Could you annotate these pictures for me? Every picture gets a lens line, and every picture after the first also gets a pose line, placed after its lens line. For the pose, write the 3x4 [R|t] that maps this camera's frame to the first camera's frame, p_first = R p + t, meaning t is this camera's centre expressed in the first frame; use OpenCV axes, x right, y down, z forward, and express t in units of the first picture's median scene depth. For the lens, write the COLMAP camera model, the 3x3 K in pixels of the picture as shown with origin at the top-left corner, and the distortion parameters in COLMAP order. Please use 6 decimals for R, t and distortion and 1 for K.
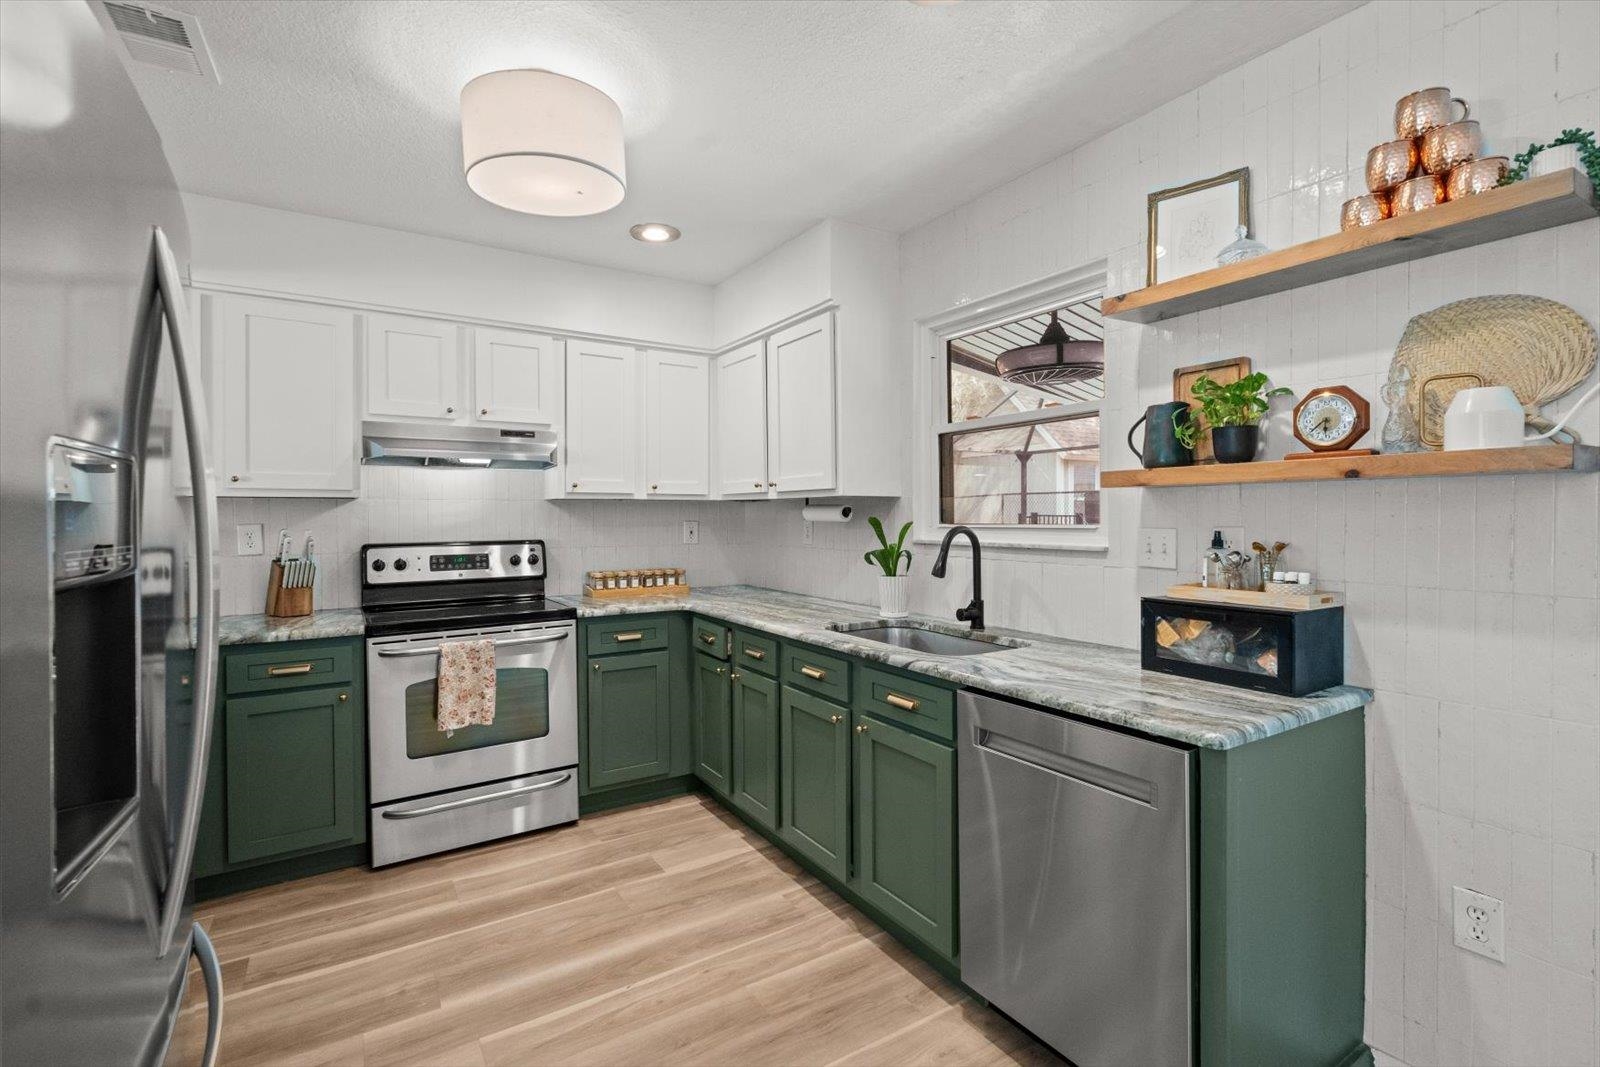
lens RADIAL K [[723.0, 0, 822.0], [0, 723.0, 515.2], [0, 0, 1]] dist [0.002940, 0.000577]
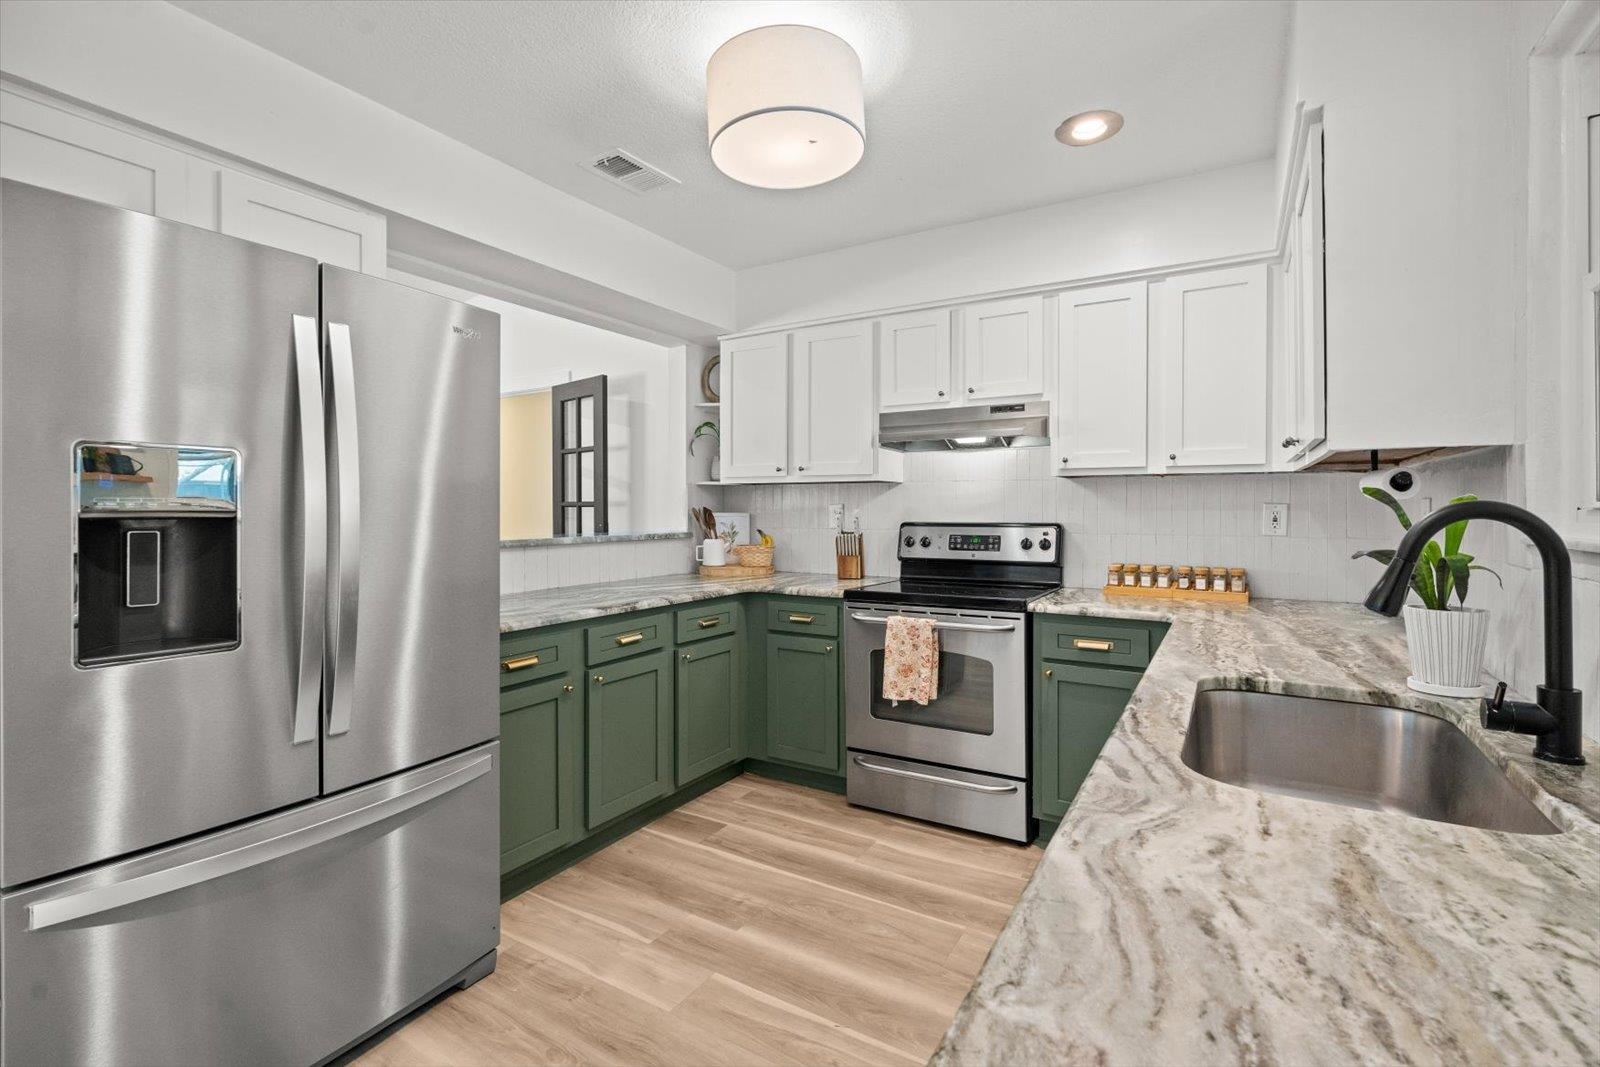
lens RADIAL K [[723.0, 0, 818.3], [0, 723.0, 510.0], [0, 0, 1]] dist [0.002940, 0.000577]
pose [[0.440763, 0.005098, -0.897609, 0.329561], [0.000100, 0.999984, 0.005728, 0.014338], [0.897624, -0.002614, 0.440755, 0.387067]]
